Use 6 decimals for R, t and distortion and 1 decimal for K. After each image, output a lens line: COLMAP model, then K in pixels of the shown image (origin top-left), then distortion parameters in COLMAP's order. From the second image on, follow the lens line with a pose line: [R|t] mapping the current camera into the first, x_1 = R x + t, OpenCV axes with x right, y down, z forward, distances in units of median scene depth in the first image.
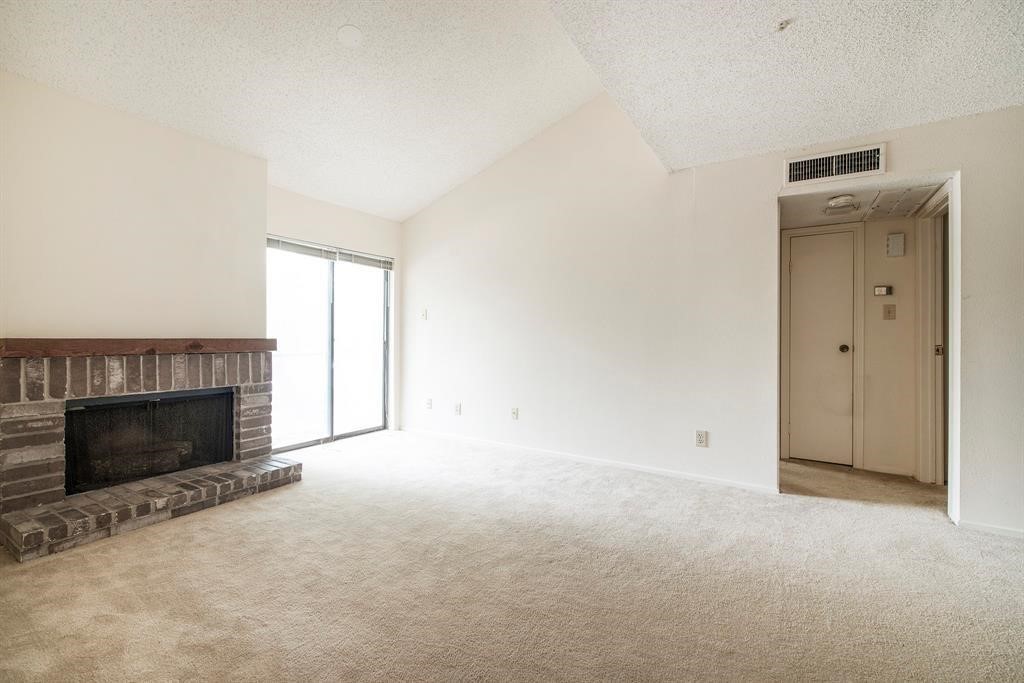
lens RADIAL K [[436.2, 0, 512.0], [0, 436.2, 341.5], [0, 0, 1]] dist [0.001092, 0.000032]
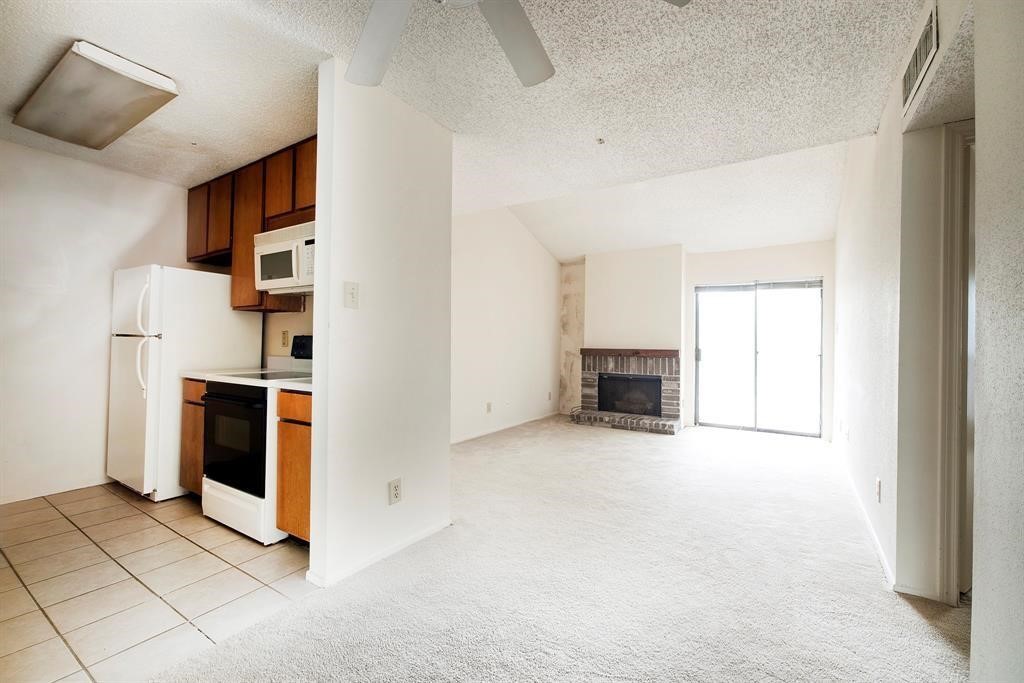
lens RADIAL K [[436.2, 0, 512.0], [0, 436.2, 341.5], [0, 0, 1]] dist [0.001092, 0.000032]
pose [[-0.009773, -0.009166, -0.999910, 1.293159], [-0.021529, 0.999728, -0.008954, -0.011778], [0.999720, 0.021439, -0.009968, 0.427750]]
